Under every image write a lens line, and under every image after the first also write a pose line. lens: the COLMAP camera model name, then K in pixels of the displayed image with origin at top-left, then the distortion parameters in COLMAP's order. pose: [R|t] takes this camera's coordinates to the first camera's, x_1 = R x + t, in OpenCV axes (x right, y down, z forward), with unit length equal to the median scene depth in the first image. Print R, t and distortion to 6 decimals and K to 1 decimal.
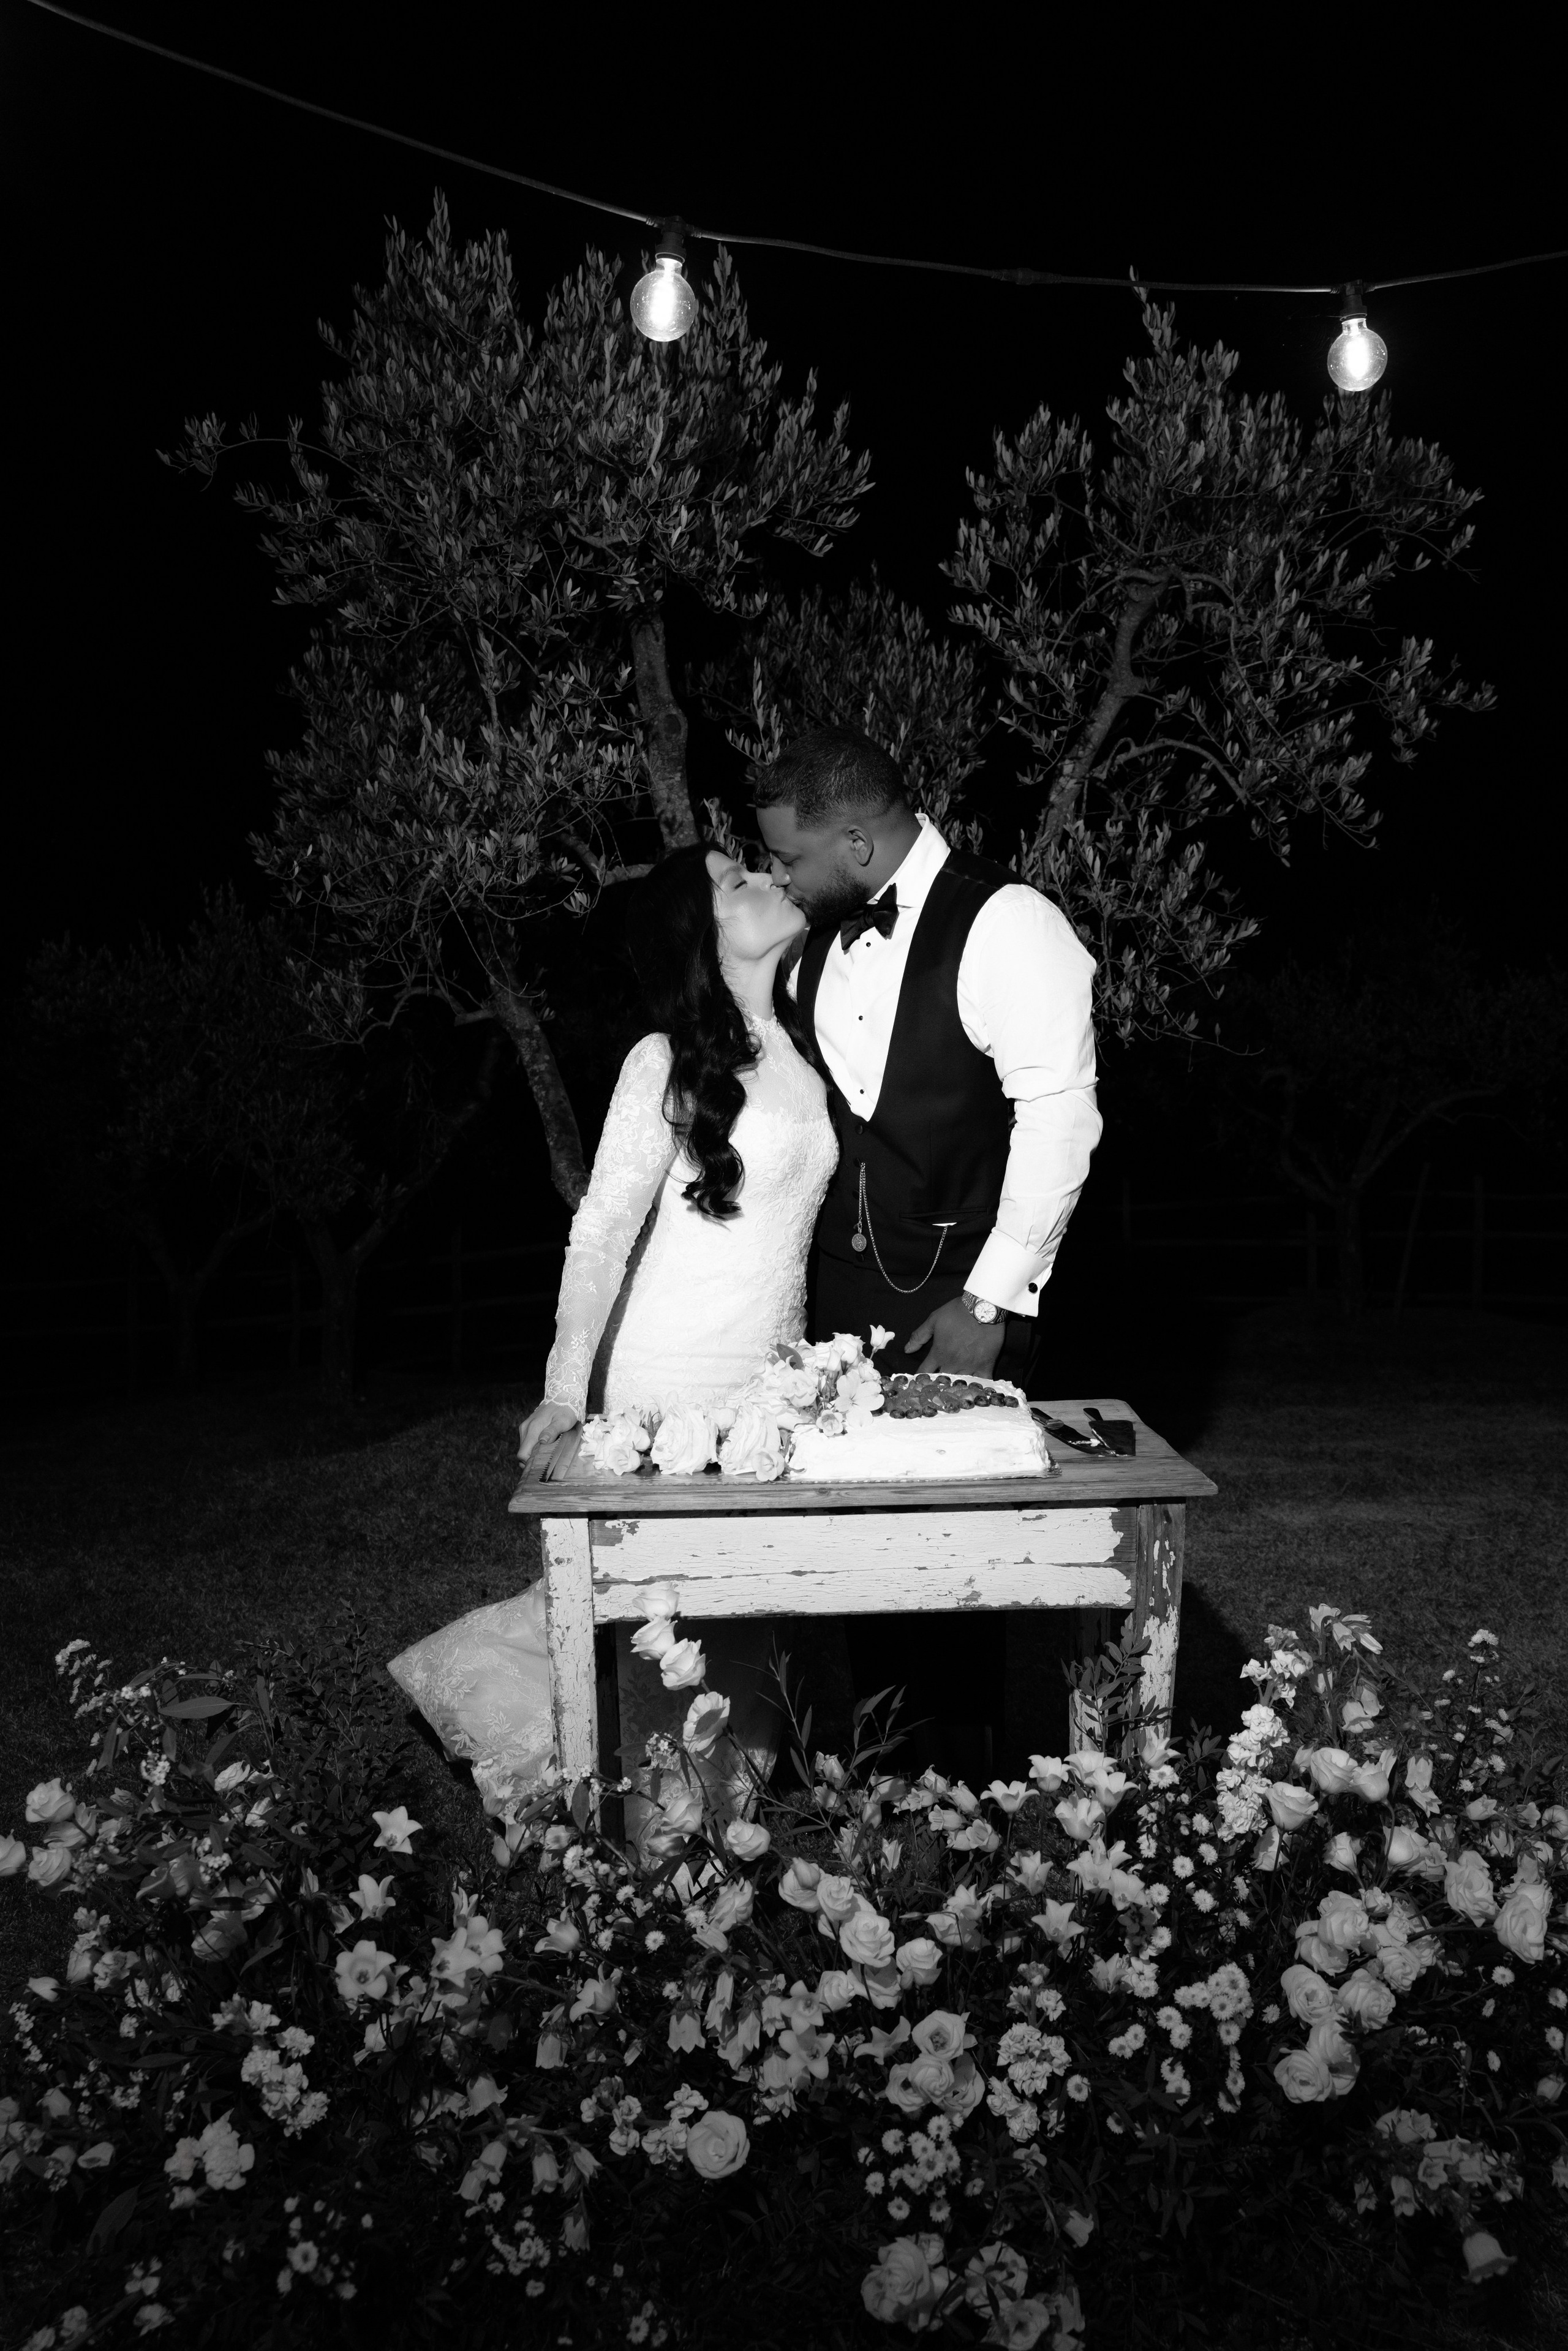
lens RADIAL K [[1988.1, 0, 804.2], [0, 1988.1, 1185.9], [0, 0, 1]] dist [-0.008324, 0.013320]
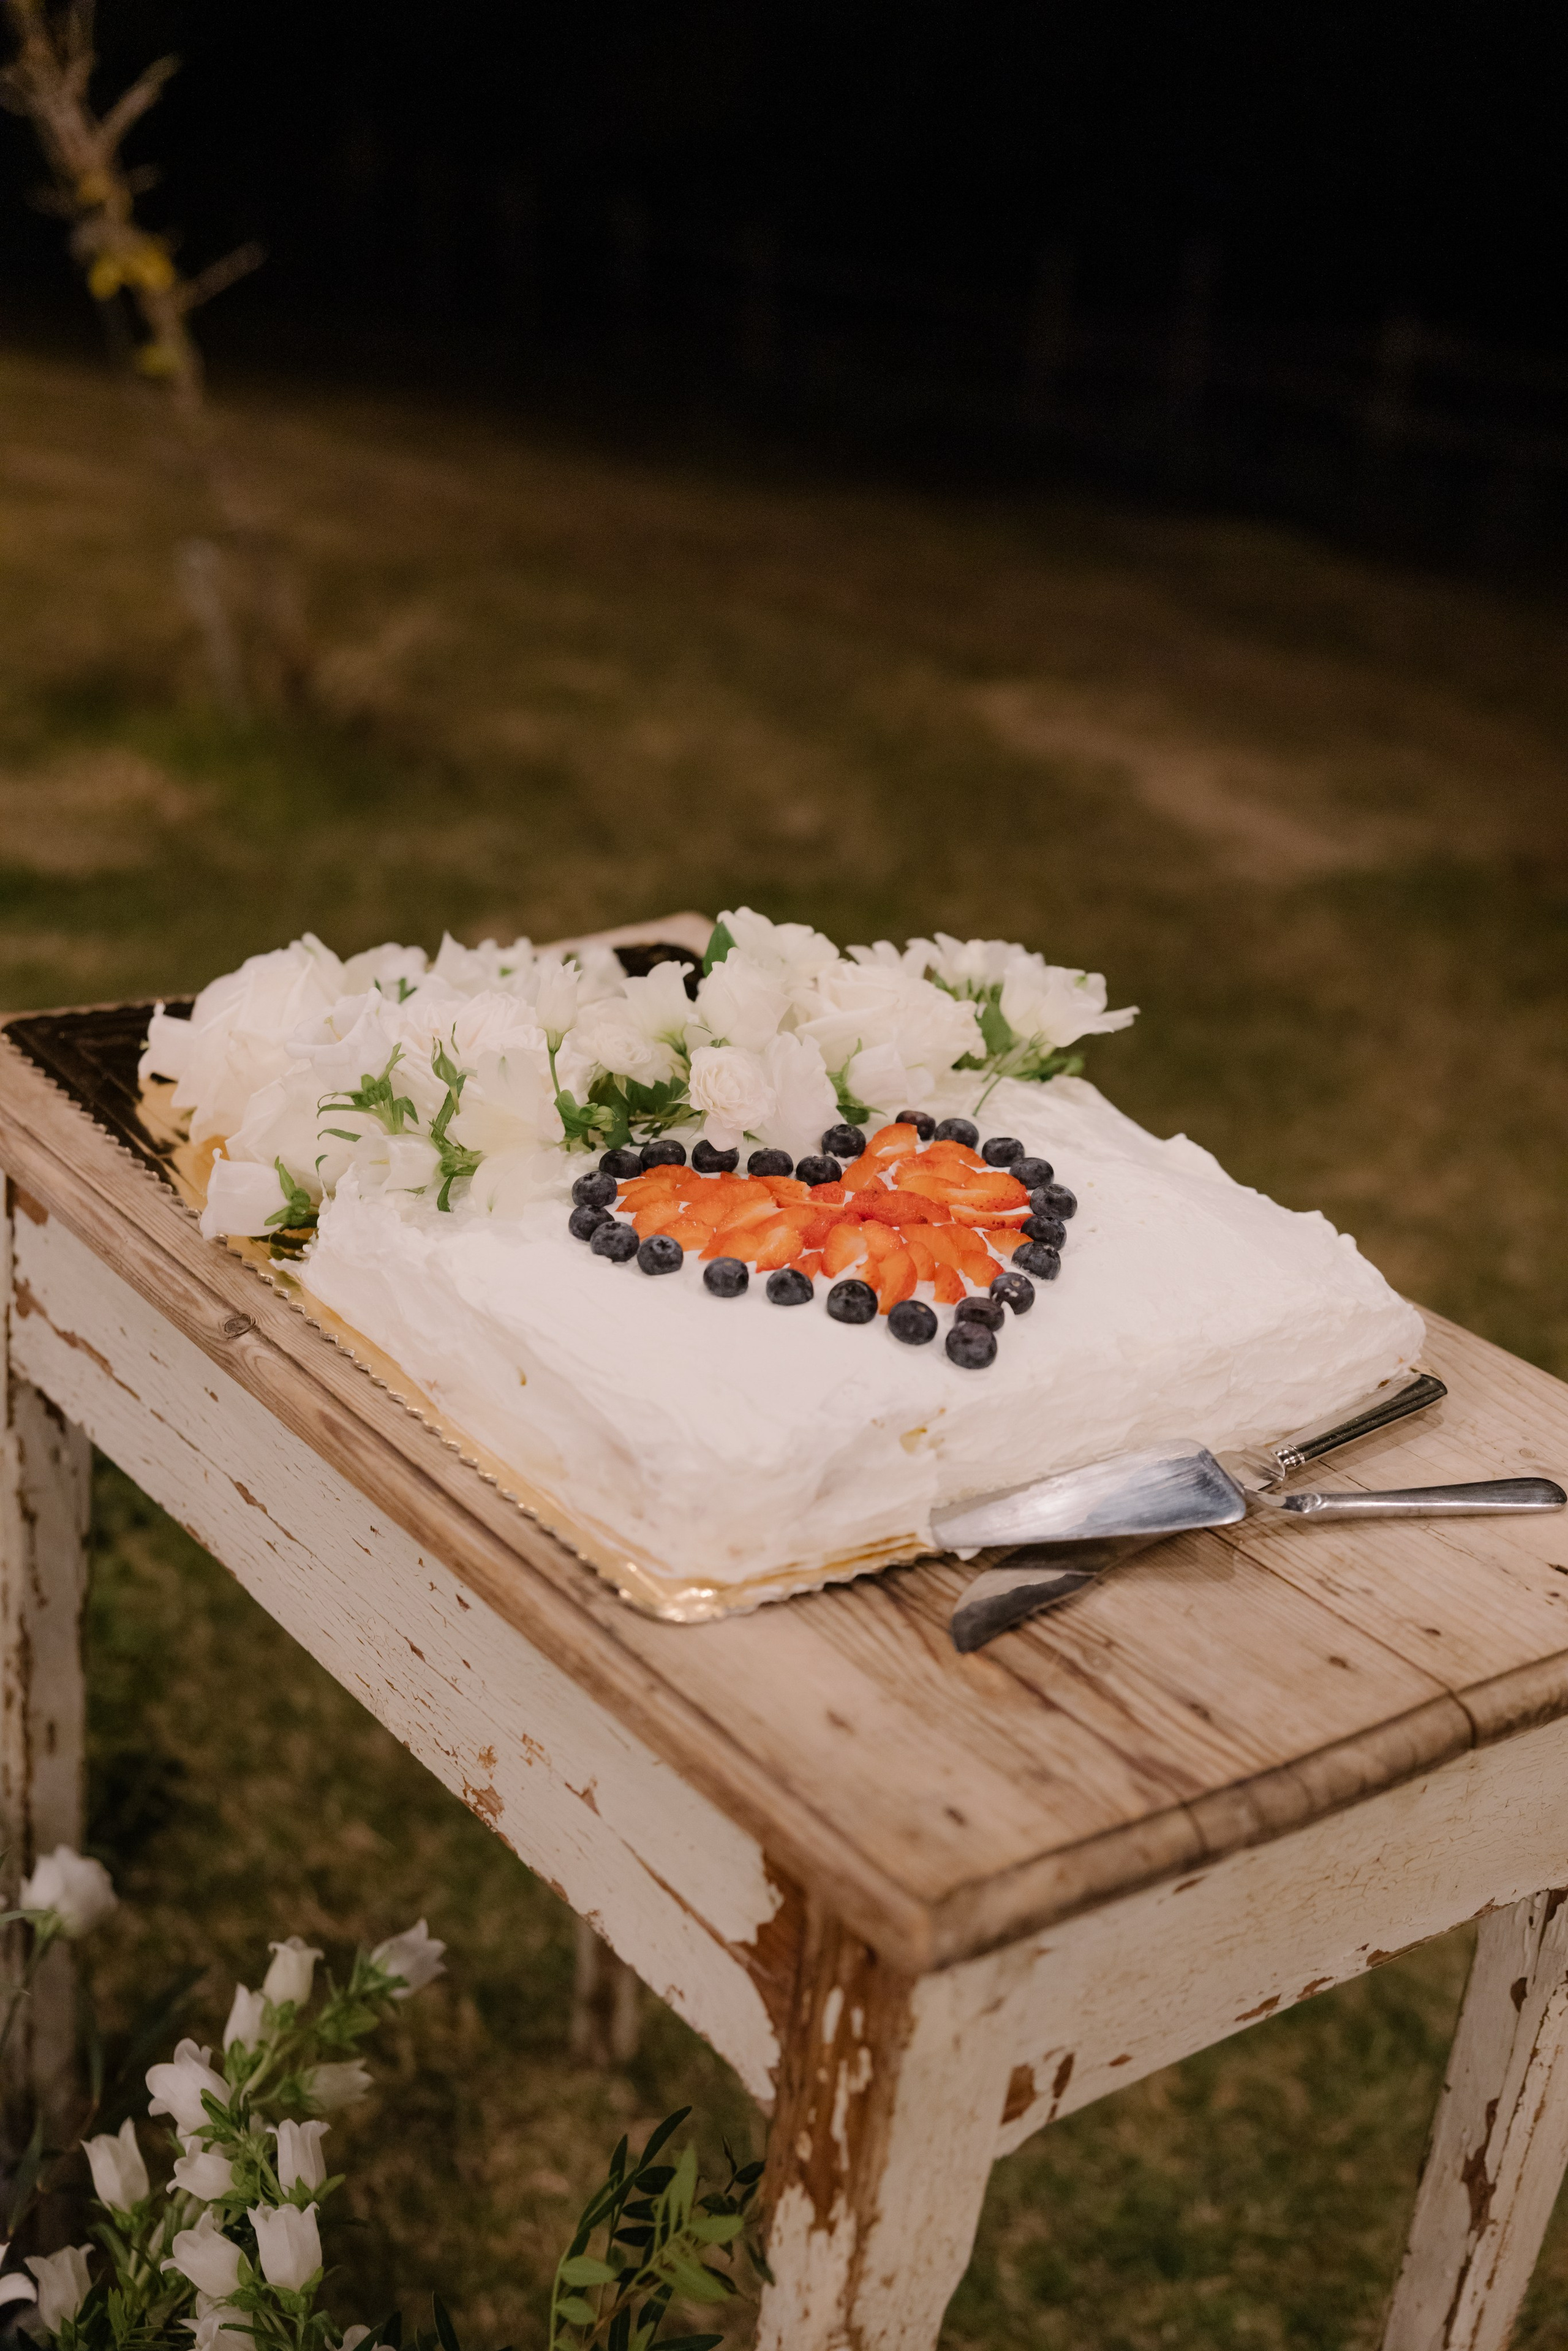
lens RADIAL K [[3001.4, 0, 784.0], [0, 3001.4, 1175.5], [0, 0, 1]] dist [-0.000236, -0.009172]
pose [[0.552834, 0.396629, -0.732843, 0.443401], [-0.172532, 0.914881, 0.364999, -0.085673], [0.815234, -0.075345, 0.574209, 0.752049]]
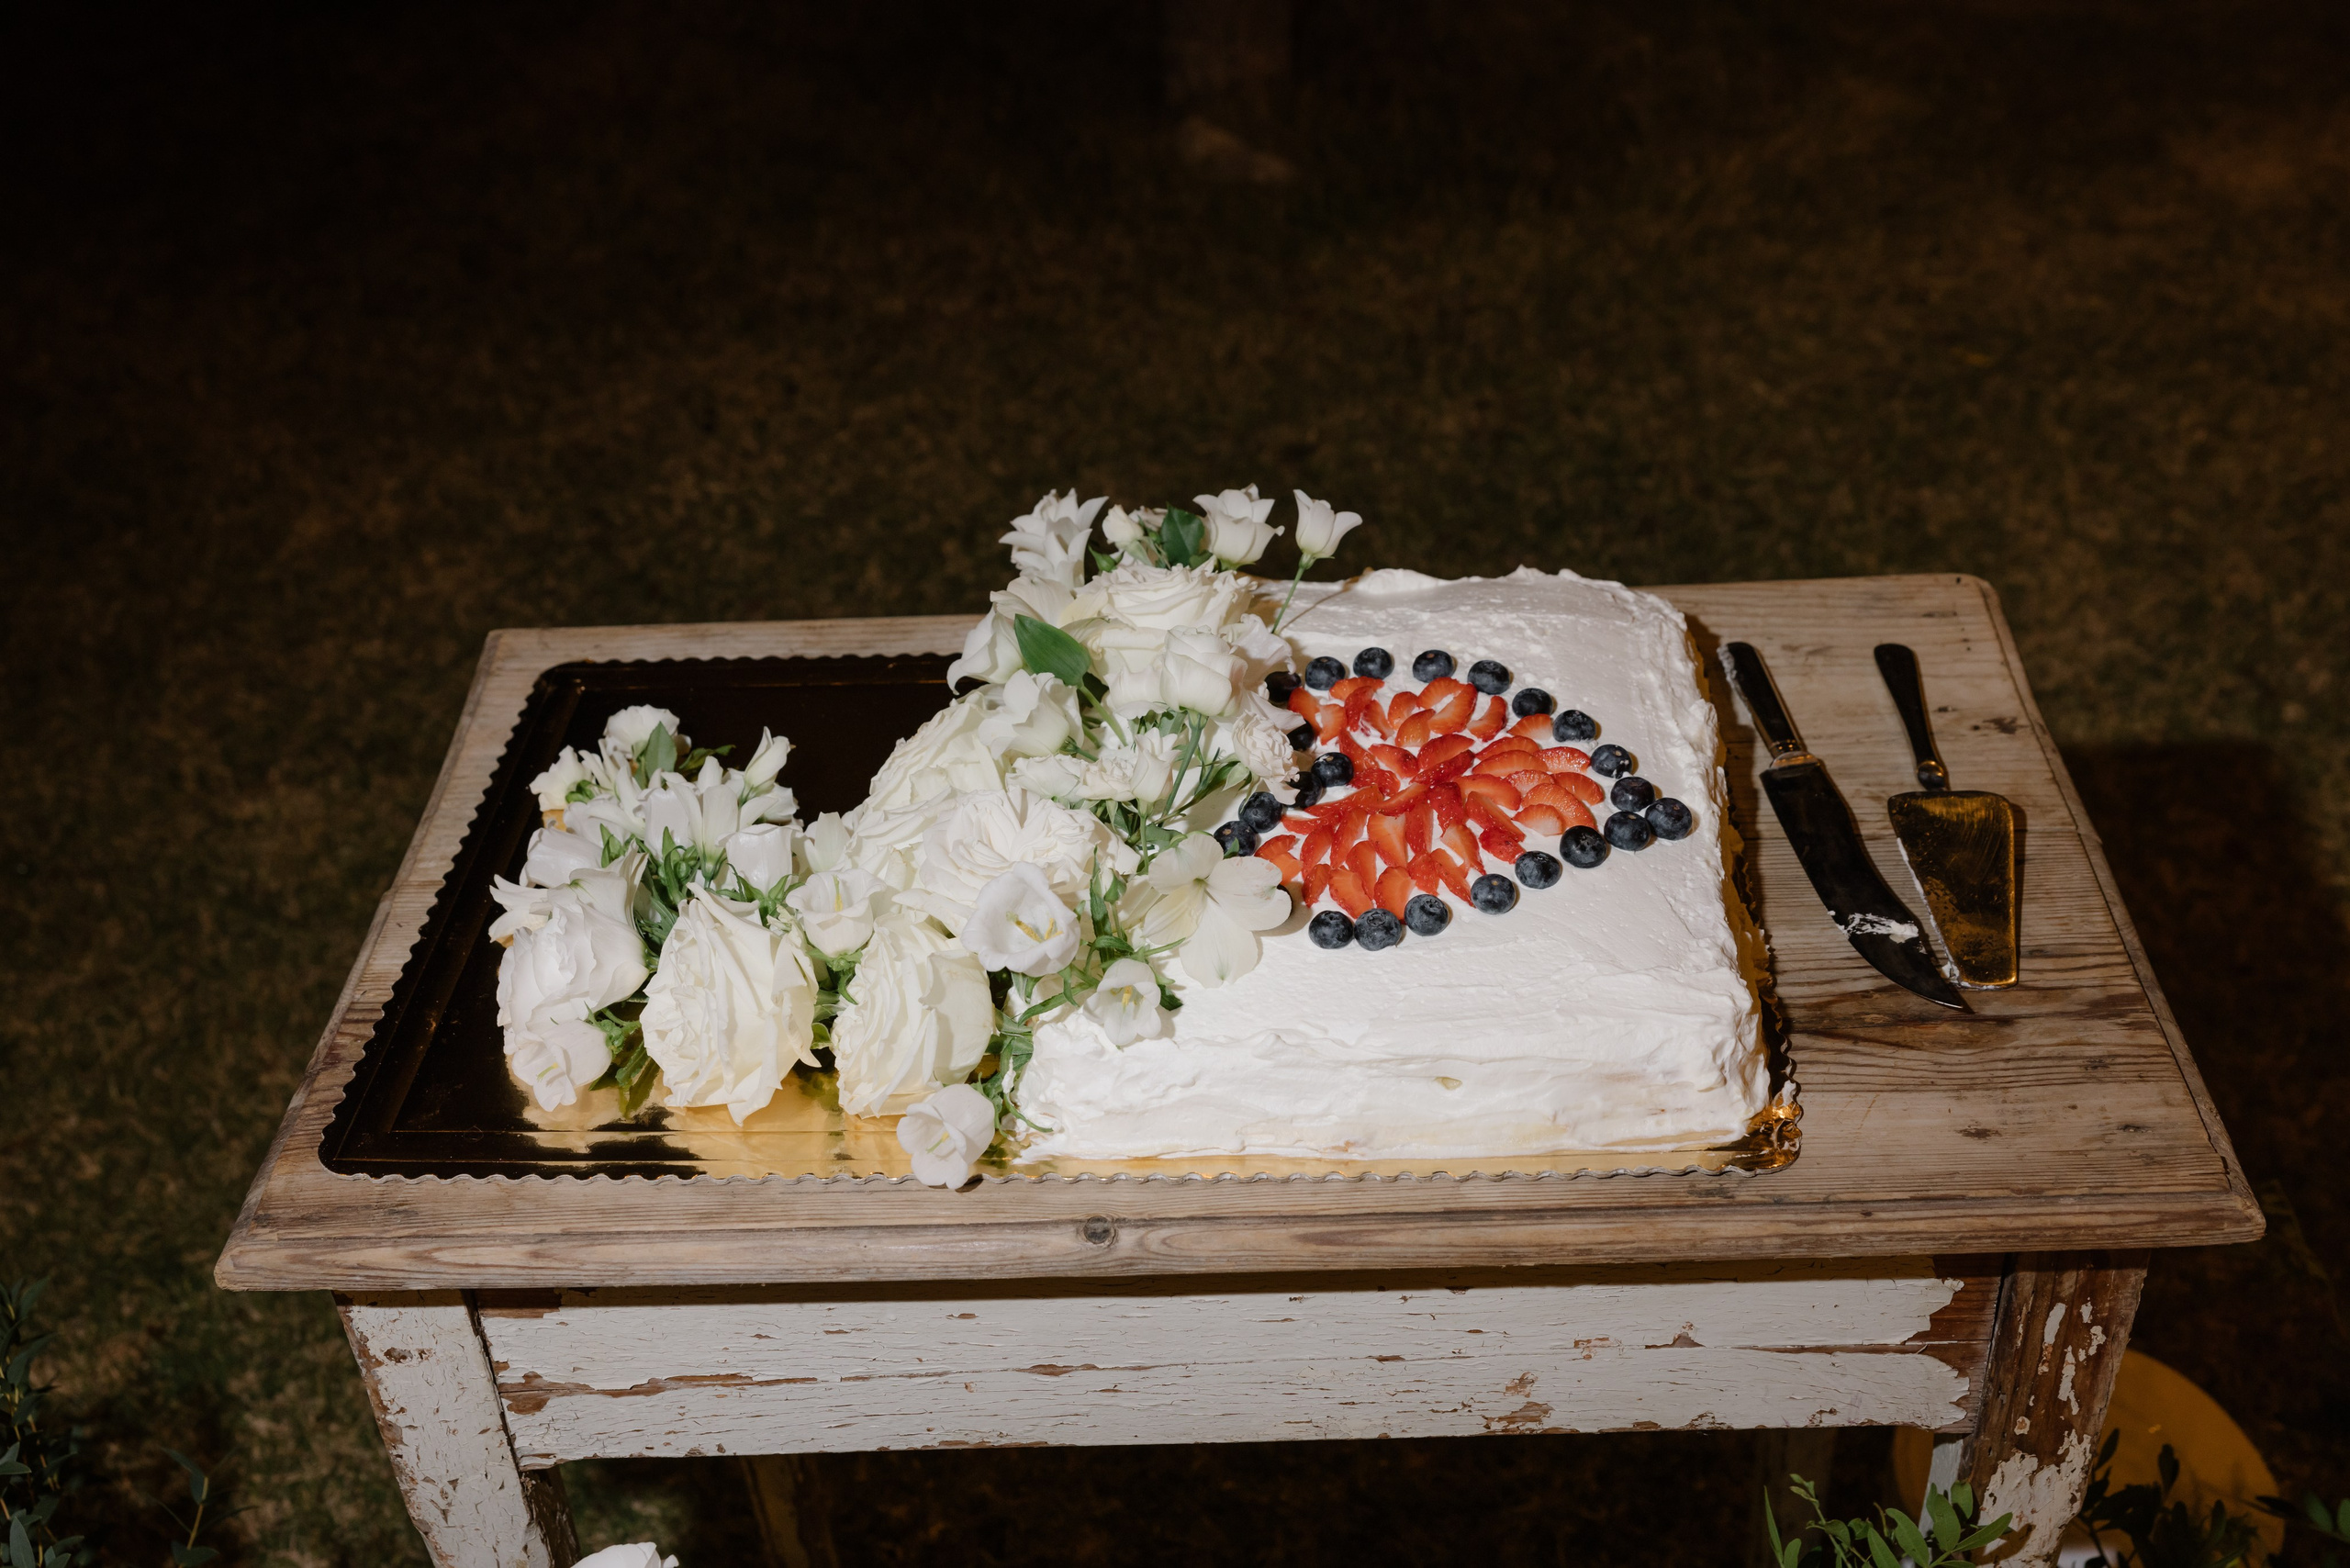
lens RADIAL K [[2760.4, 0, 1175.0], [0, 2760.4, 784.0], [0, 0, 1]] dist [0.017774, 0.008075]
pose [[0.996658, 0.011386, -0.080893, 0.059610], [0.030852, 0.864445, 0.501780, -0.152676], [0.075641, -0.502599, 0.861204, 0.609803]]
